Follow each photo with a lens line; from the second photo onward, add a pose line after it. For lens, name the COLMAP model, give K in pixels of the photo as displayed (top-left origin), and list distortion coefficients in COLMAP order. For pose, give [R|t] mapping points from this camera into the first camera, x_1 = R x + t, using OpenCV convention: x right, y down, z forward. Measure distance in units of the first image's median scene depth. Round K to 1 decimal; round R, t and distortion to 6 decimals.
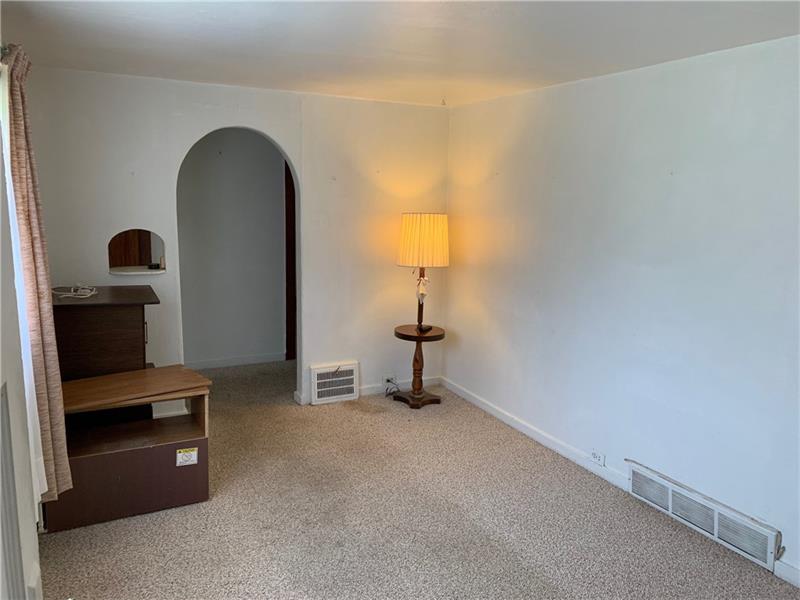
lens RADIAL K [[602.0, 0, 400.0], [0, 602.0, 300.0], [0, 0, 1]] dist [0.107374, -0.172567]
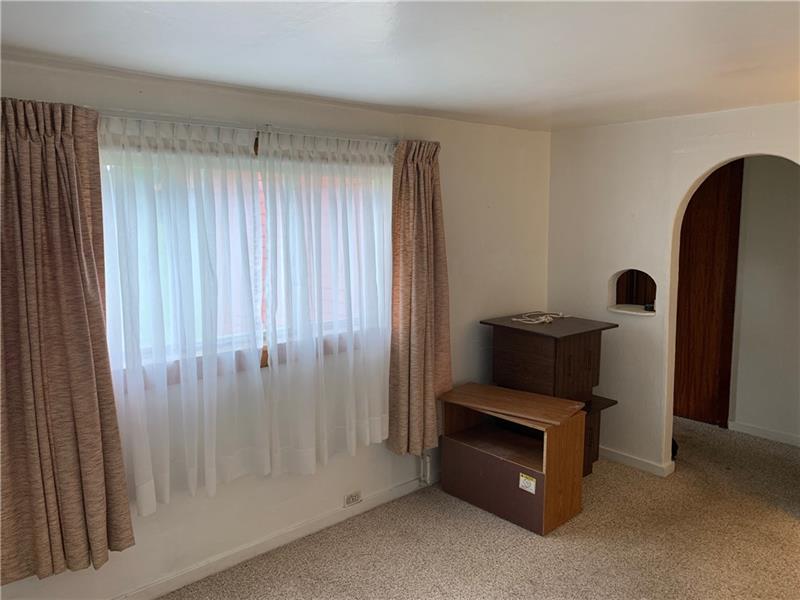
lens RADIAL K [[610.1, 0, 400.0], [0, 610.1, 300.0], [0, 0, 1]] dist [-0.000968, 0.001806]
pose [[0.272285, 0.117563, -0.955008, 0.561705], [-0.166842, 0.983243, 0.073469, -0.096260], [0.947641, 0.139331, 0.287337, 0.440913]]
